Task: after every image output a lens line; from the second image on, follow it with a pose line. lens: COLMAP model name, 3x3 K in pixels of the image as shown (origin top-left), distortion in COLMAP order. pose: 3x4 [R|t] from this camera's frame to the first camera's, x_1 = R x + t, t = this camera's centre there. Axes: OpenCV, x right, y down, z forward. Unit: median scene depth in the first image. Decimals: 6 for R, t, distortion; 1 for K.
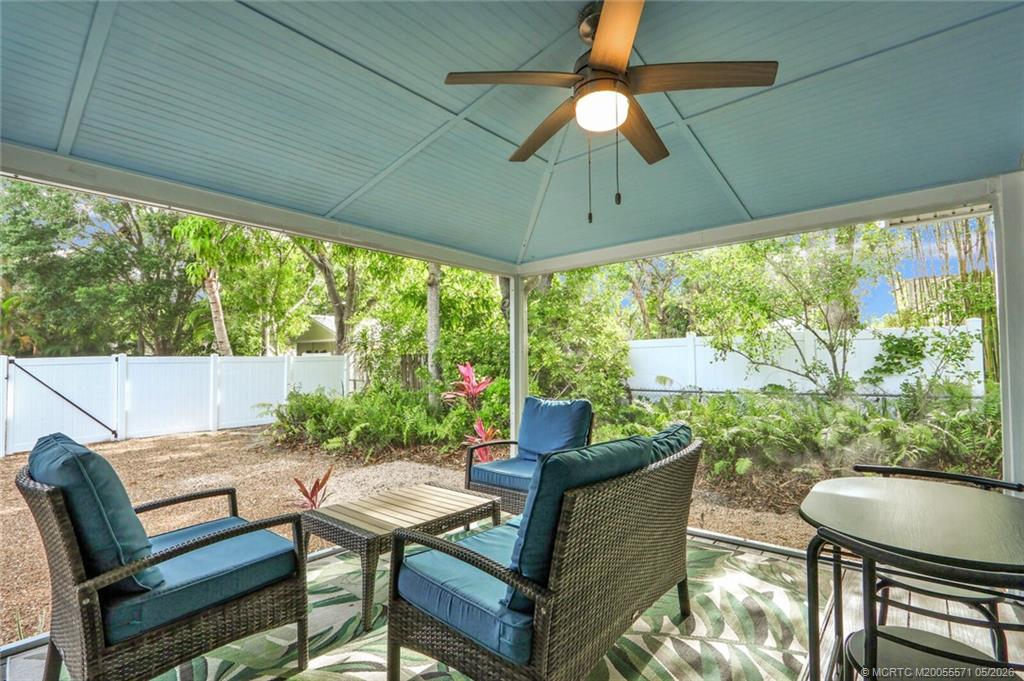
lens RADIAL K [[483.6, 0, 512.8], [0, 483.6, 354.3], [0, 0, 1]] dist [-0.009360, -0.000119]
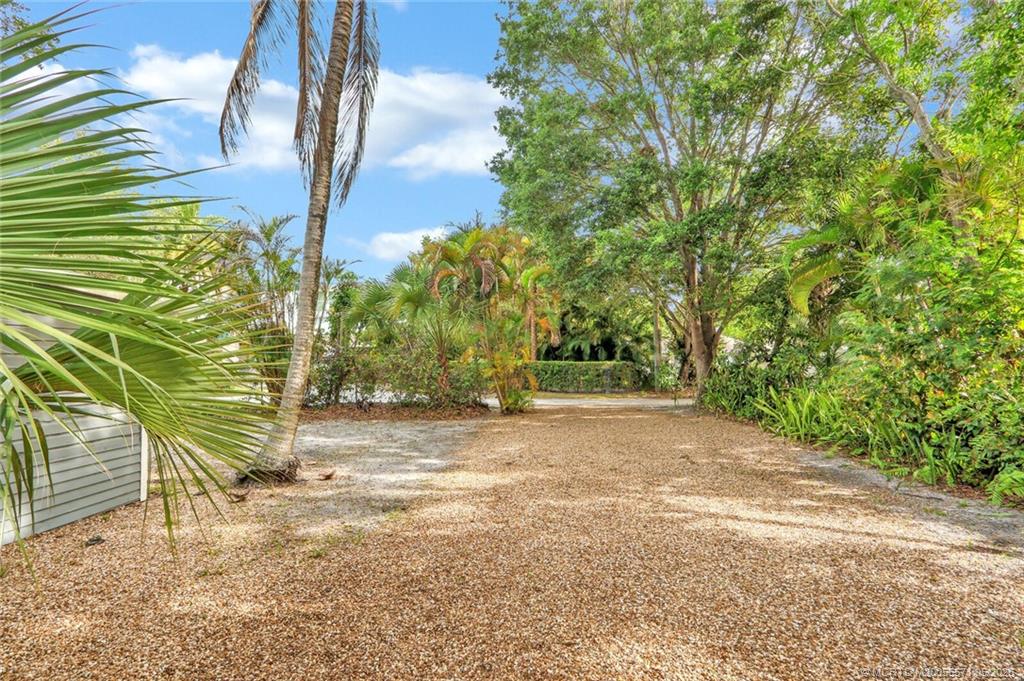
lens RADIAL K [[483.6, 0, 512.8], [0, 483.6, 354.3], [0, 0, 1]] dist [-0.009360, -0.000119]
pose [[0.619144, -0.001542, -0.785276, -0.698249], [0.006145, 0.999977, 0.002880, 0.020332], [0.785253, -0.006609, 0.619140, 0.760619]]
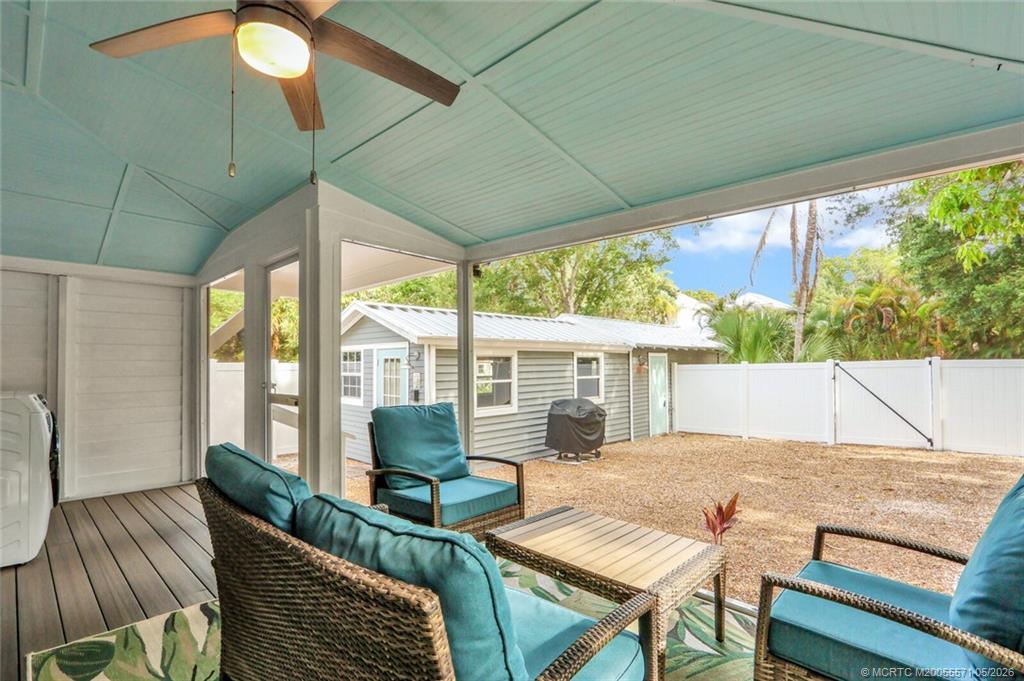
lens RADIAL K [[483.6, 0, 512.8], [0, 483.6, 354.3], [0, 0, 1]] dist [-0.009360, -0.000119]
pose [[-0.051506, -0.019654, -0.998479, 0.113944], [0.010455, 0.999741, -0.020218, 0.005221], [0.998618, -0.011480, -0.051287, 0.195440]]
